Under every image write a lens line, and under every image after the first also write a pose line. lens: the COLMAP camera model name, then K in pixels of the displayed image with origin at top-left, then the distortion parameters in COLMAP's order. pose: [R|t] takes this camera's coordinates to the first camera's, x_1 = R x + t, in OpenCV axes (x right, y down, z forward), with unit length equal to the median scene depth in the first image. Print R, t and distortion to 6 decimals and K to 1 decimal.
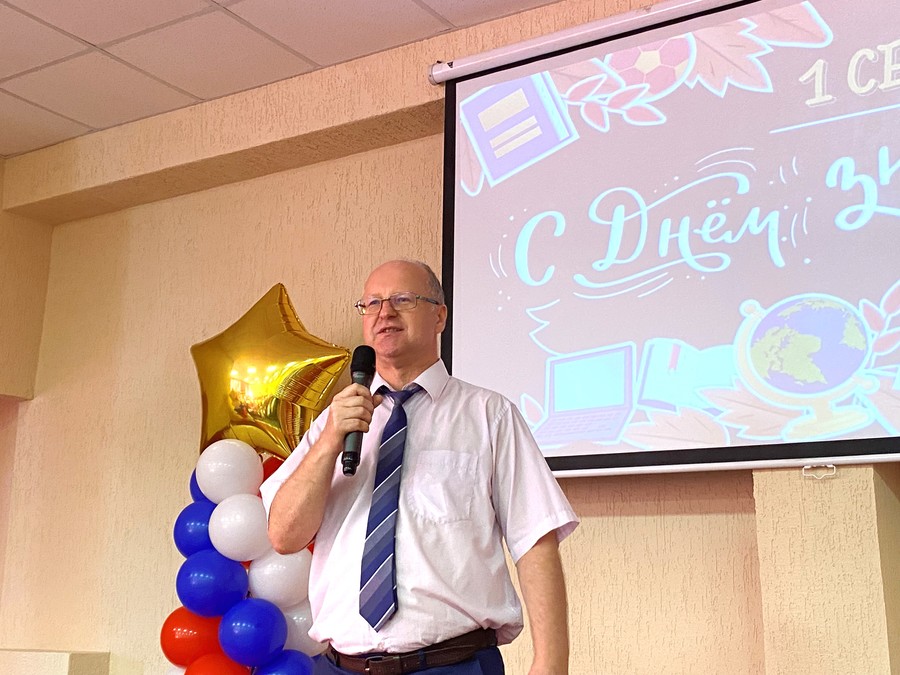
lens RADIAL K [[1191.3, 0, 450.9], [0, 1191.3, 339.9], [0, 0, 1]] dist [0.096455, 0.000000]
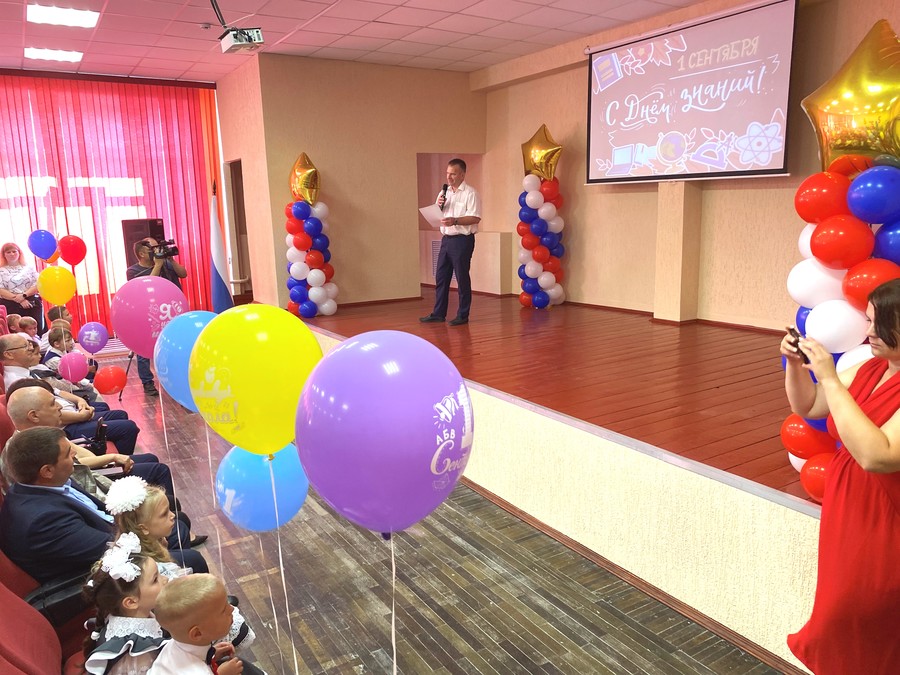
lens RADIAL K [[682.3, 0, 450.3], [0, 682.3, 338.2], [0, 0, 1]] dist [-0.008206, -0.001706]
pose [[0.903304, 0.051174, -0.425939, 0.509979], [0.125150, 0.918239, 0.375732, -0.272291], [0.410341, -0.392706, 0.823044, -0.997514]]
